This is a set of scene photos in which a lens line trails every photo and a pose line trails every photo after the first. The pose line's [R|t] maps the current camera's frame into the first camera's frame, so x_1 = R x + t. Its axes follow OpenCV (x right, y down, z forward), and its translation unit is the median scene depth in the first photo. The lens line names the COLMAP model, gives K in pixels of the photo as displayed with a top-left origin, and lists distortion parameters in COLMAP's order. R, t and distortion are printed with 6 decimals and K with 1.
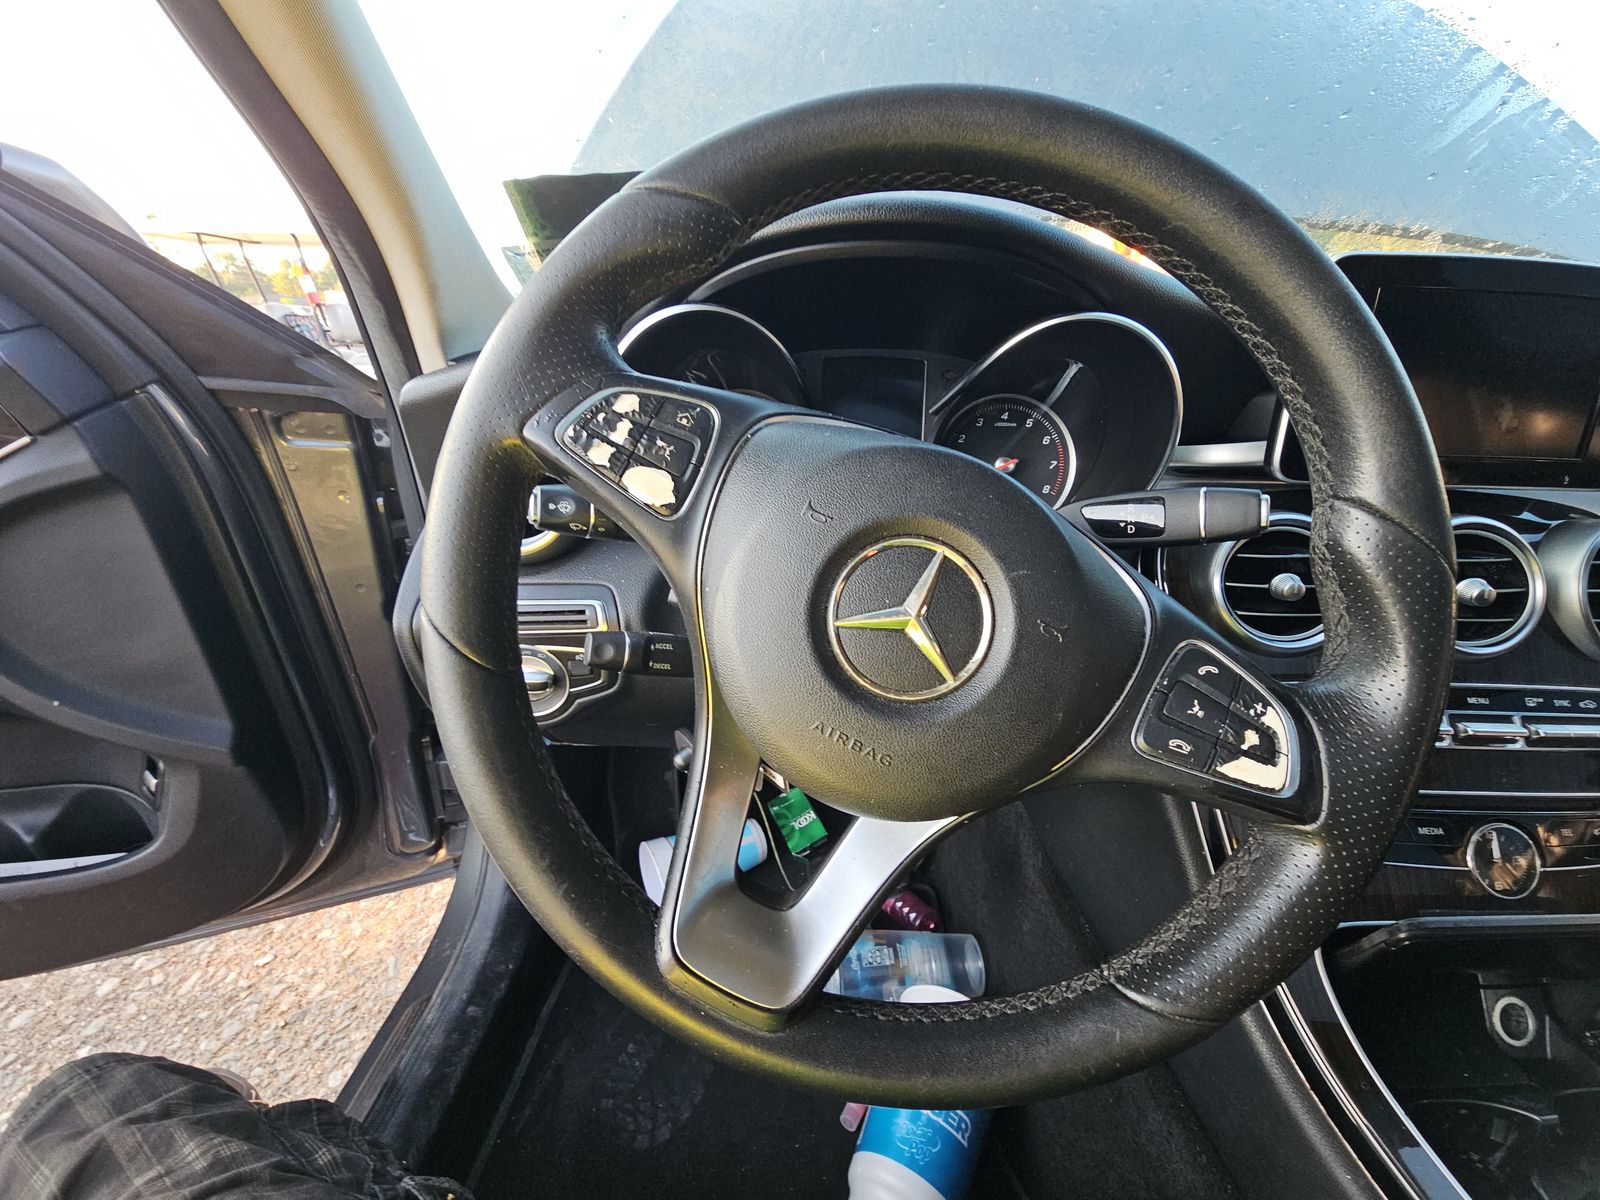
lens RADIAL K [[644.8, 0, 799.8], [0, 644.8, 603.6], [0, 0, 1]] dist [0.015678, -0.012623]
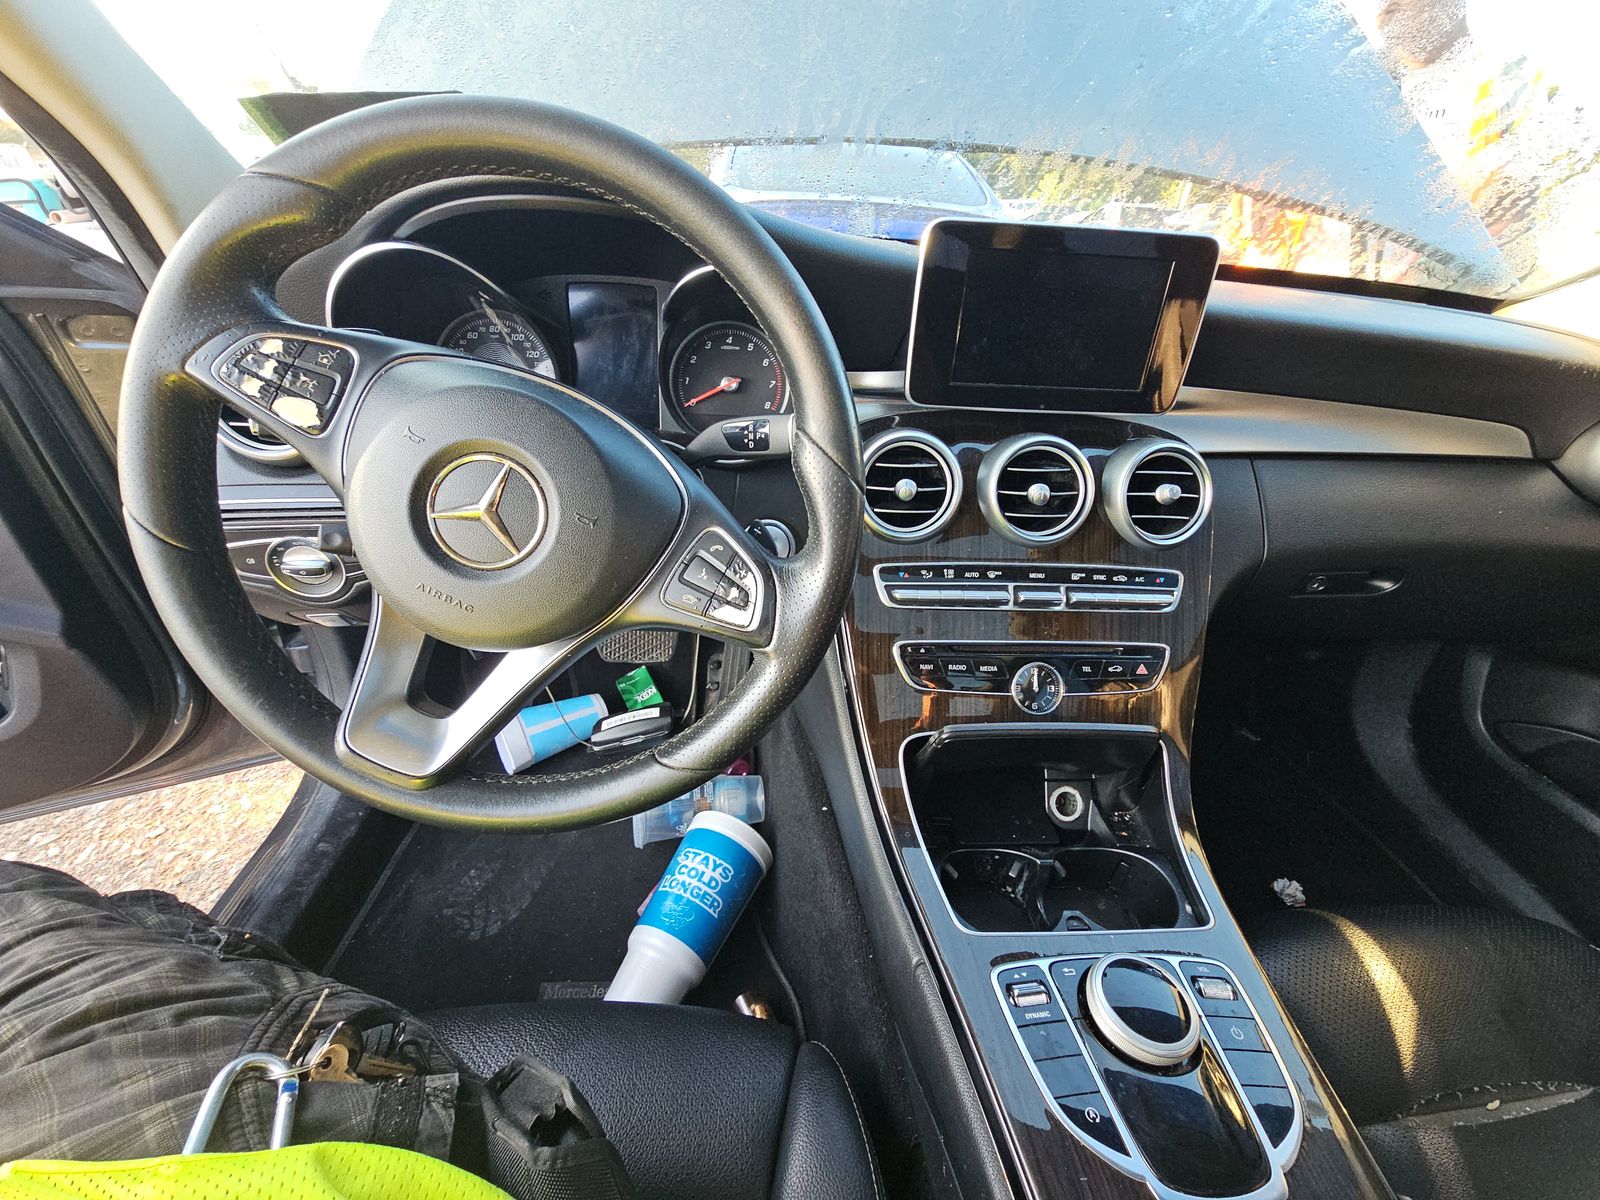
lens RADIAL K [[644.8, 0, 800.7], [0, 644.8, 604.9], [0, 0, 1]] dist [0.015678, -0.012623]
pose [[0.995884, -0.012082, 0.089825, 0.450088], [-0.001933, 0.988018, 0.154325, 0.002258], [-0.090613, -0.153863, 0.983929, -0.311876]]
